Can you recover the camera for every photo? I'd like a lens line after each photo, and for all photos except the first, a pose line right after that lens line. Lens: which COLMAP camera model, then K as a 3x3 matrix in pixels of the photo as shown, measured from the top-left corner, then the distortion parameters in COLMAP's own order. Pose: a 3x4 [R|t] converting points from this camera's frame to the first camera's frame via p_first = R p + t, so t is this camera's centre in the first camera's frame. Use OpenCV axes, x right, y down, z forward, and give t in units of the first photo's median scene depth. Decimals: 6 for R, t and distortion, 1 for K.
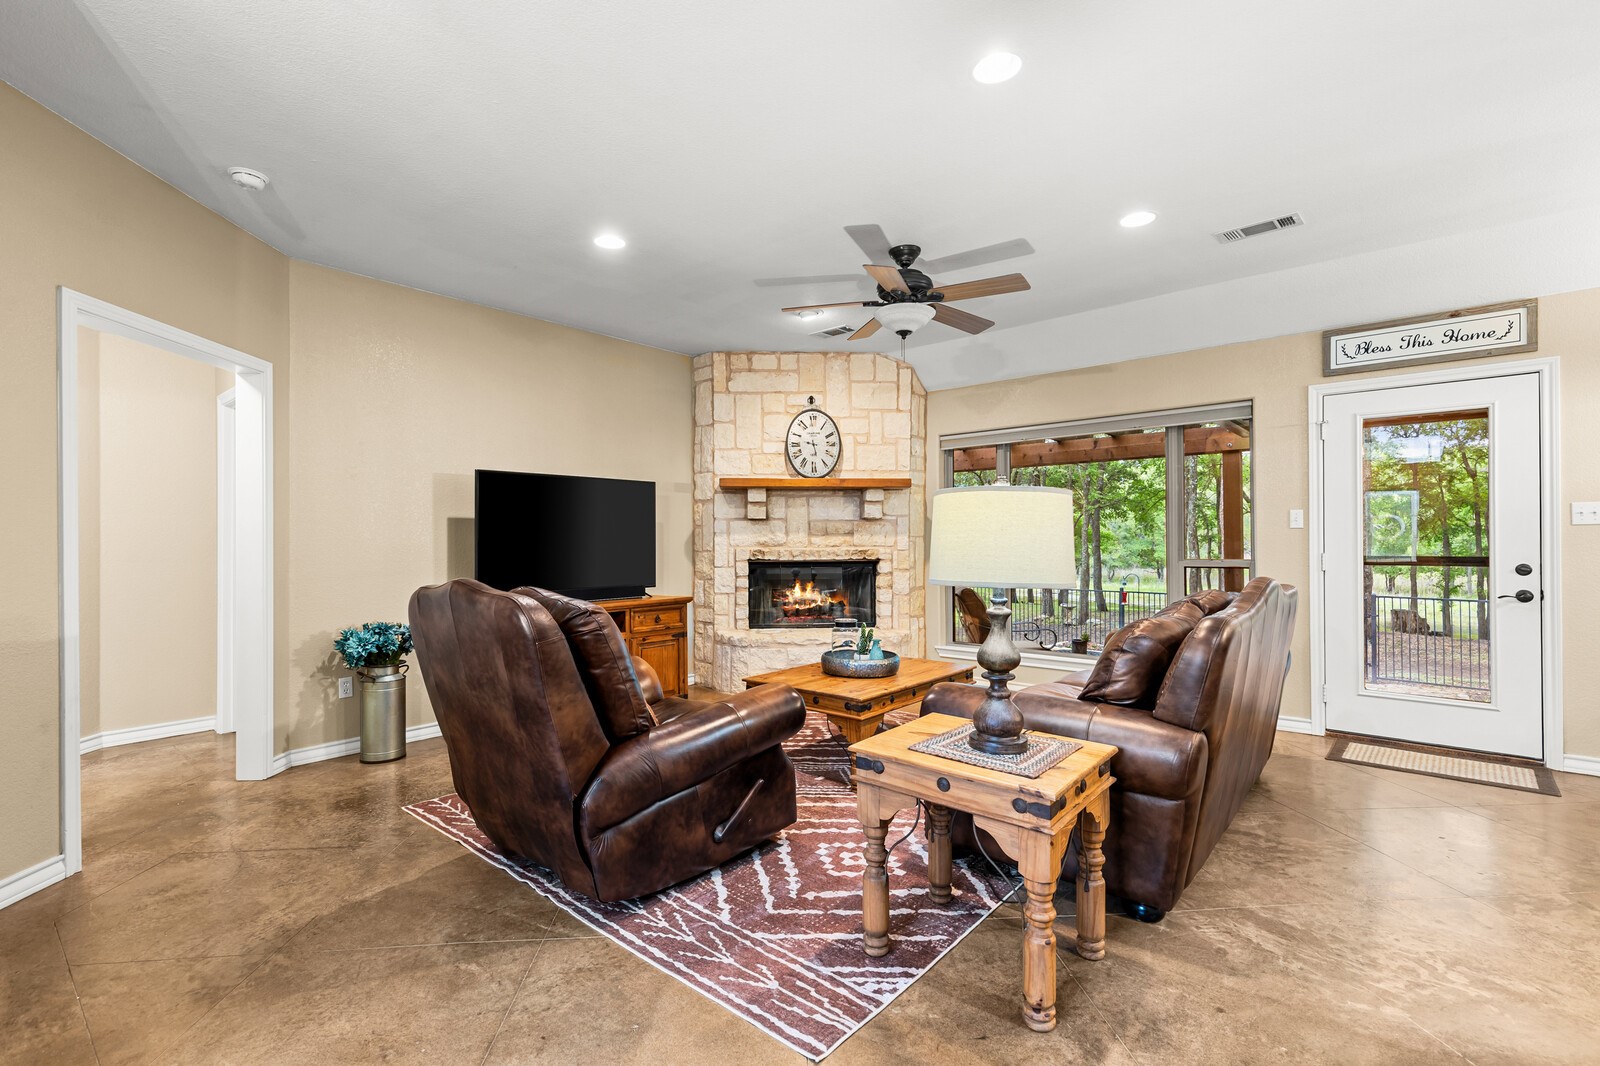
lens RADIAL K [[720.5, 0, 789.1], [0, 720.5, 540.0], [0, 0, 1]] dist [0.003211, 0.000320]
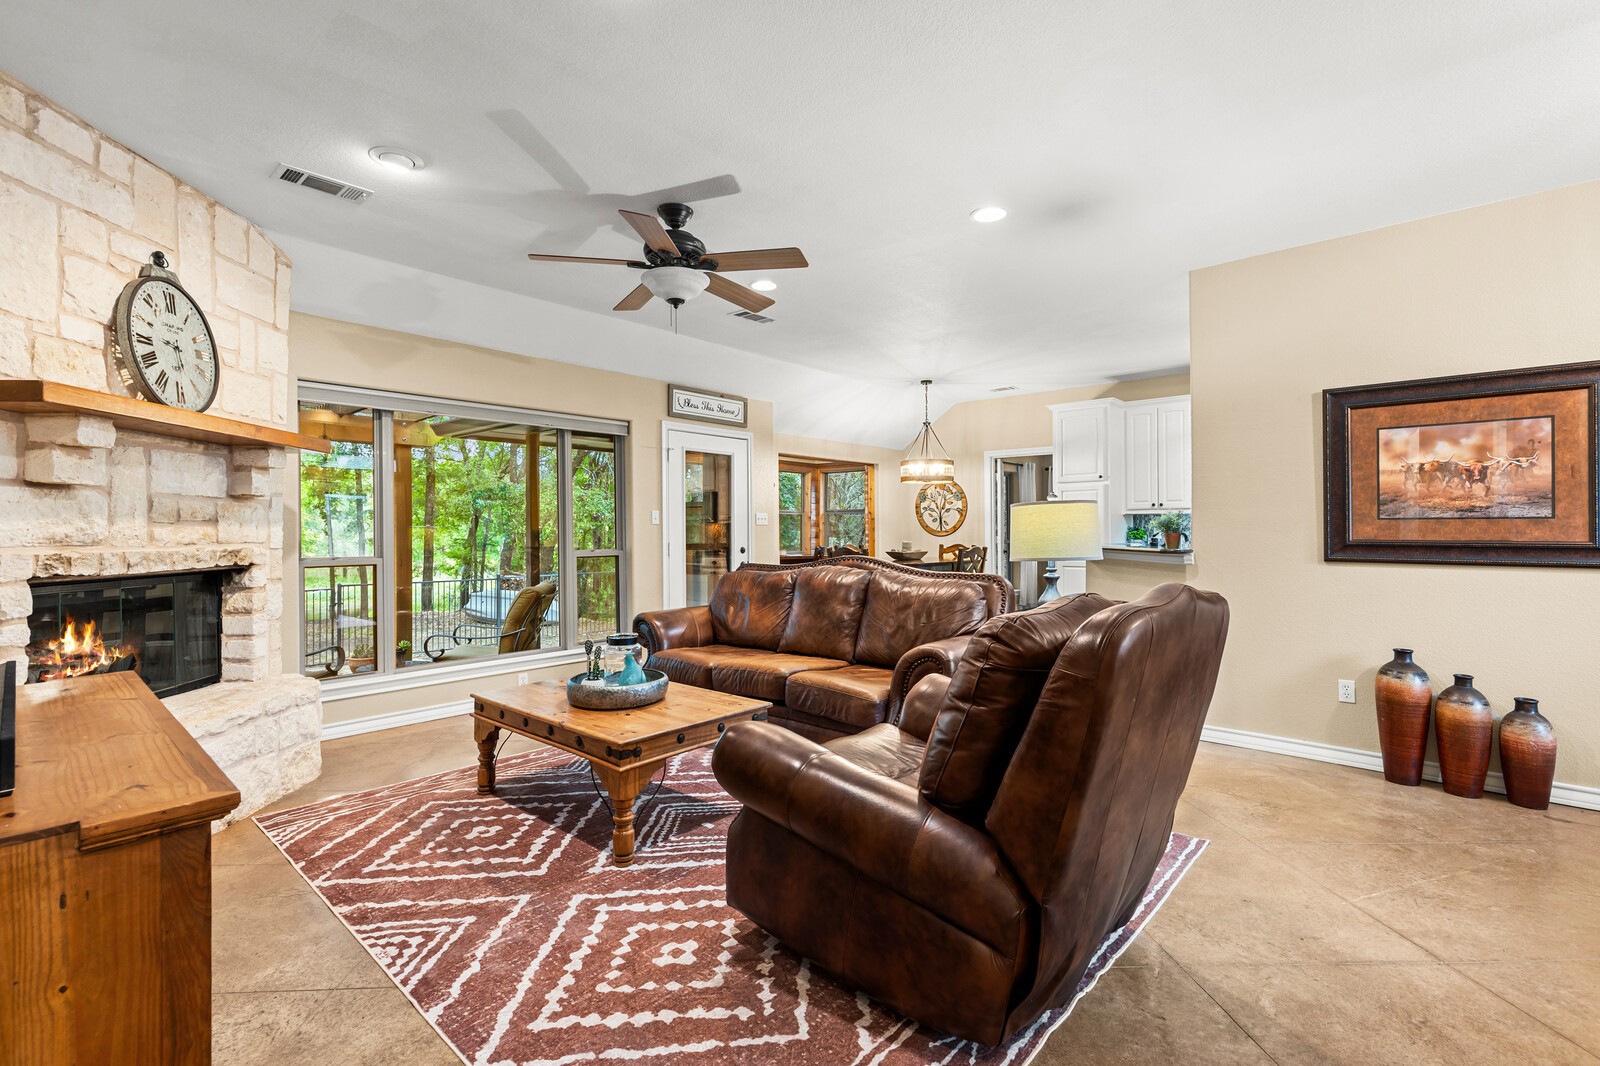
lens RADIAL K [[720.5, 0, 789.4], [0, 720.5, 530.1], [0, 0, 1]] dist [0.003211, 0.000320]
pose [[0.031617, 0.007847, 0.999469, -0.469565], [-0.000505, 0.999969, -0.007835, 0.002192], [-0.999500, -0.000257, 0.031620, 0.538649]]
